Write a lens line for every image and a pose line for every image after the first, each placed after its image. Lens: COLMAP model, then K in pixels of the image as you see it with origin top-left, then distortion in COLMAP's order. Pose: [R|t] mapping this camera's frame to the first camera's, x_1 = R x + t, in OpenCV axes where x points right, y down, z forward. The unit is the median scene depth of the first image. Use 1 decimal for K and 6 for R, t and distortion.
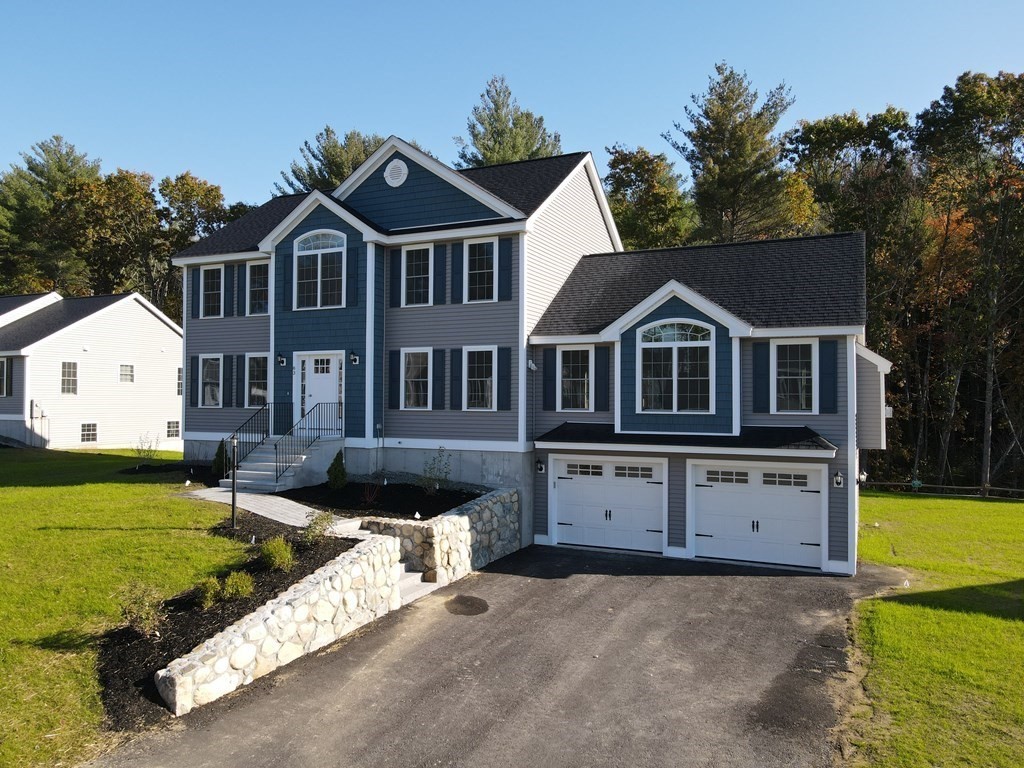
lens RADIAL K [[749.3, 0, 512.0], [0, 749.3, 384.0], [0, 0, 1]] dist [0.007093, 0.003621]
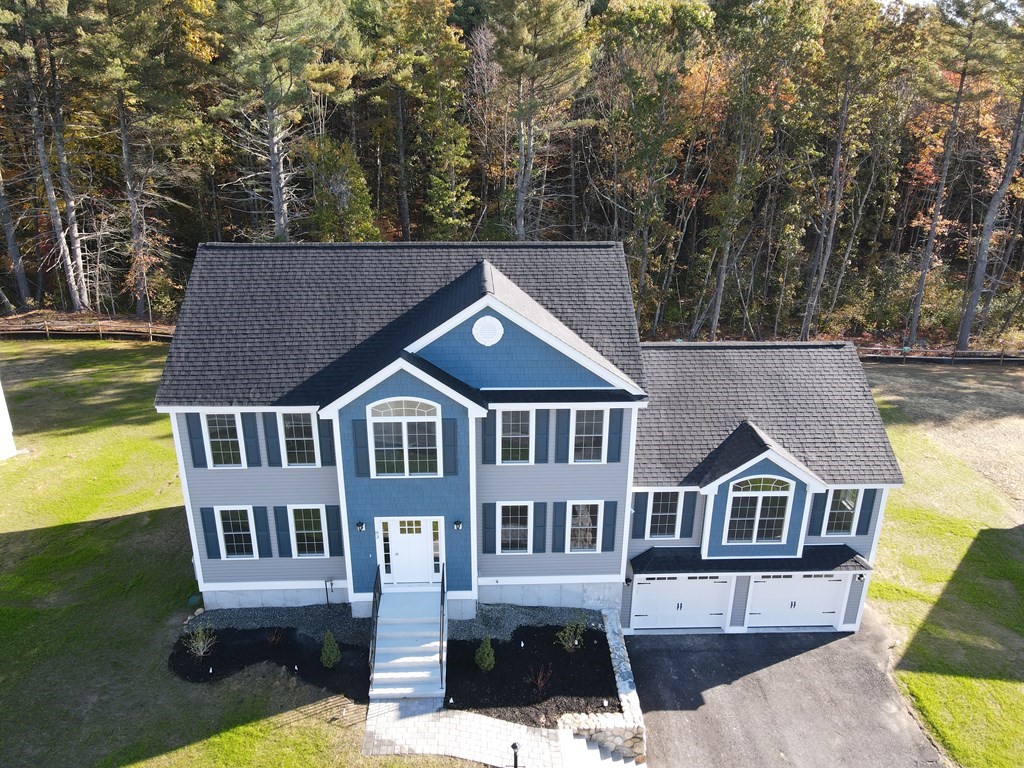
lens RADIAL K [[756.1, 0, 512.0], [0, 756.1, 384.0], [0, 0, 1]] dist [0.004098, 0.009608]
pose [[0.887336, -0.166653, 0.429956, -0.574976], [-0.012680, 0.923238, 0.384020, -0.620439], [-0.460950, -0.346206, 0.817109, 0.238096]]
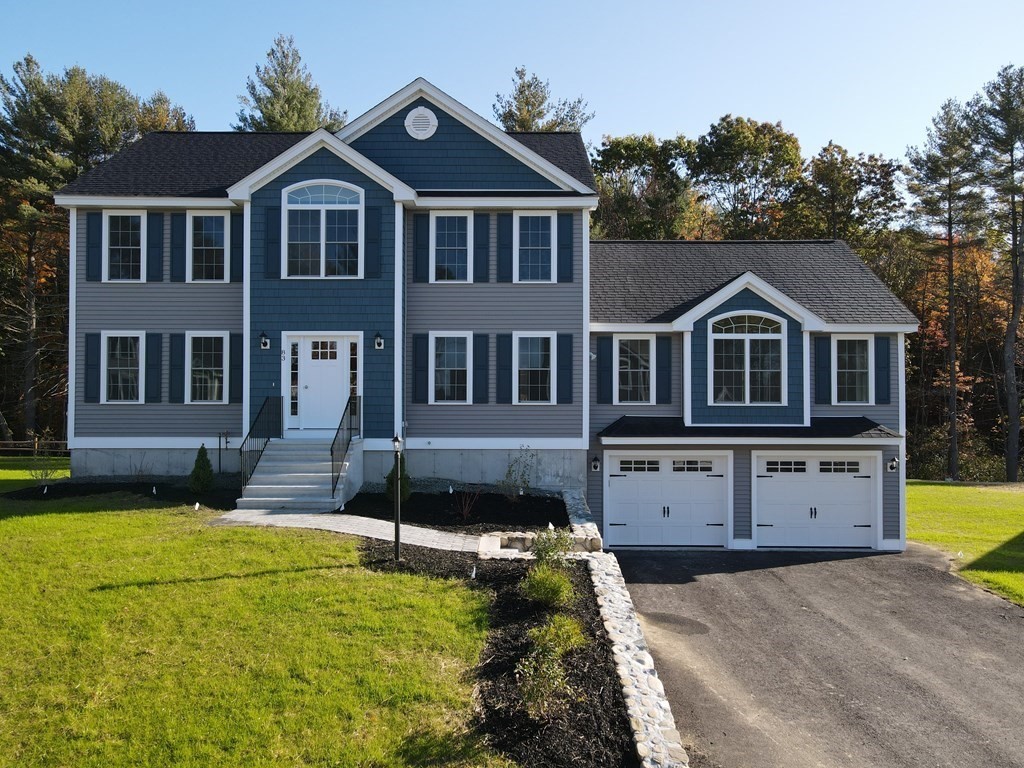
lens RADIAL K [[756.1, 0, 512.0], [0, 756.1, 384.0], [0, 0, 1]] dist [0.004098, 0.009608]
pose [[0.908375, 0.003491, 0.418142, -0.450371], [-0.007611, 0.999938, 0.008185, 0.004371], [-0.418087, -0.010618, 0.908345, 0.197938]]
